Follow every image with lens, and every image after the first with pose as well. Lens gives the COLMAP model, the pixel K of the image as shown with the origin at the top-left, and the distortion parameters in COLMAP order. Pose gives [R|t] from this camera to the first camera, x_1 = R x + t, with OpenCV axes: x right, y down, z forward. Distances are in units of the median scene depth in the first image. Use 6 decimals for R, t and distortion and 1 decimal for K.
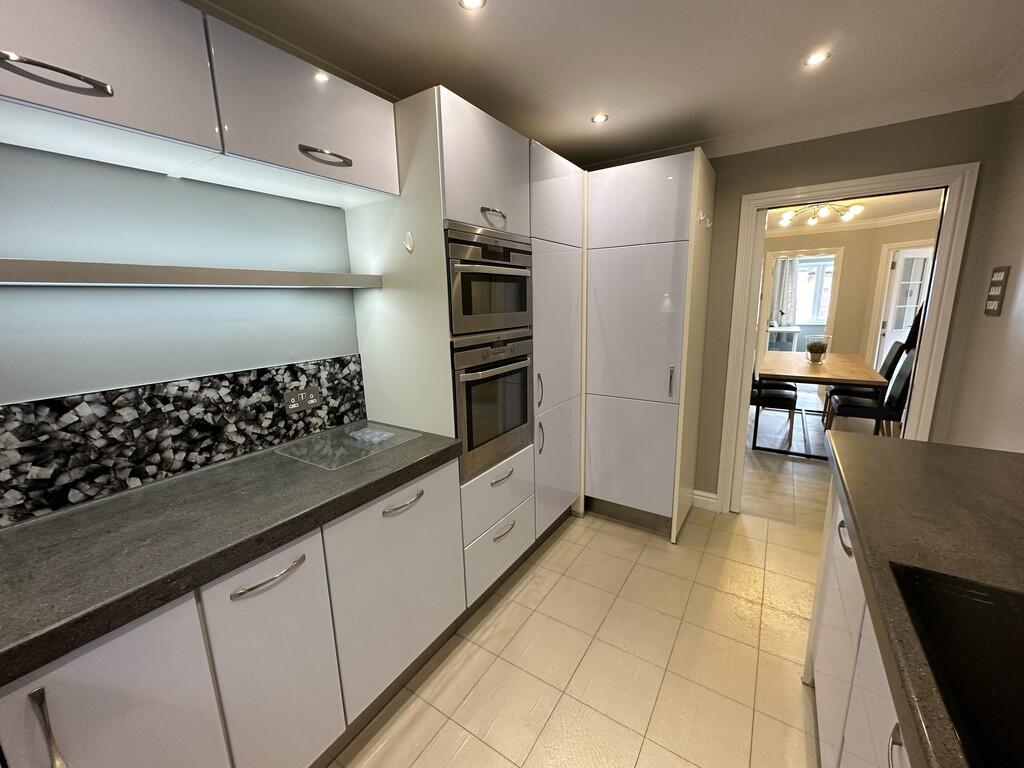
lens RADIAL K [[408.5, 0, 509.8], [0, 408.5, 383.8], [0, 0, 1]] dist [-0.002628, 0.000080]
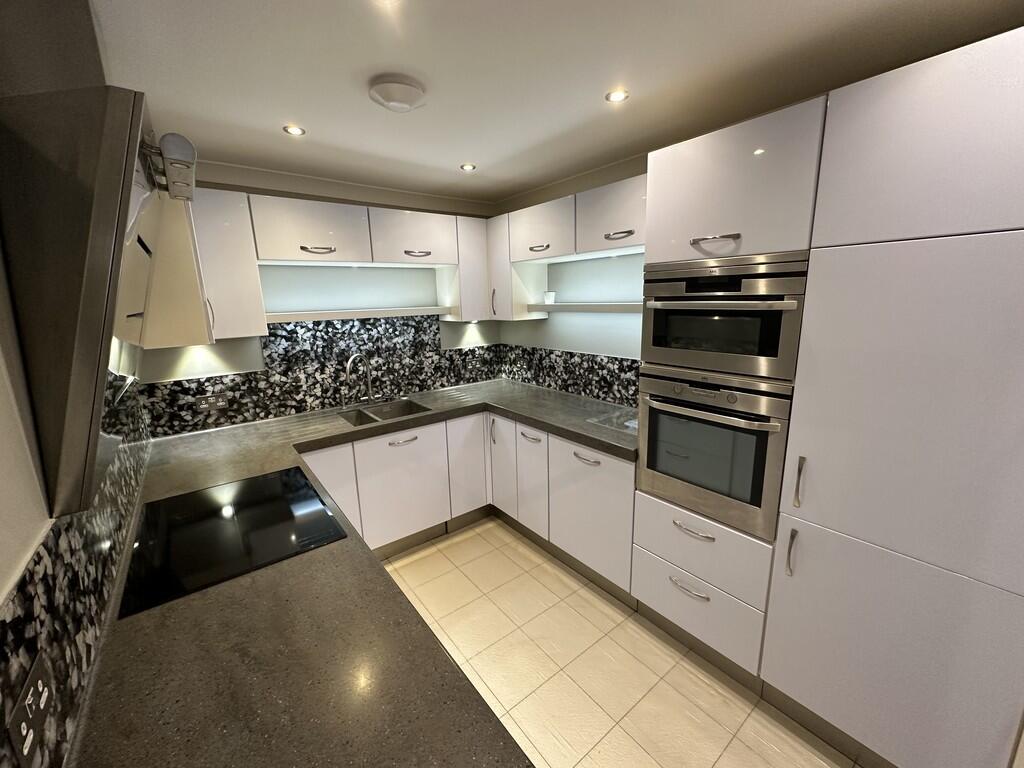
lens RADIAL K [[408.5, 0, 511.1], [0, 408.5, 382.6], [0, 0, 1]] dist [-0.002628, 0.000080]
pose [[-0.323836, 0.227332, -0.918396, 1.205957], [-0.154762, 0.944901, 0.288463, -0.385132], [0.933370, 0.235548, -0.270811, 1.109422]]
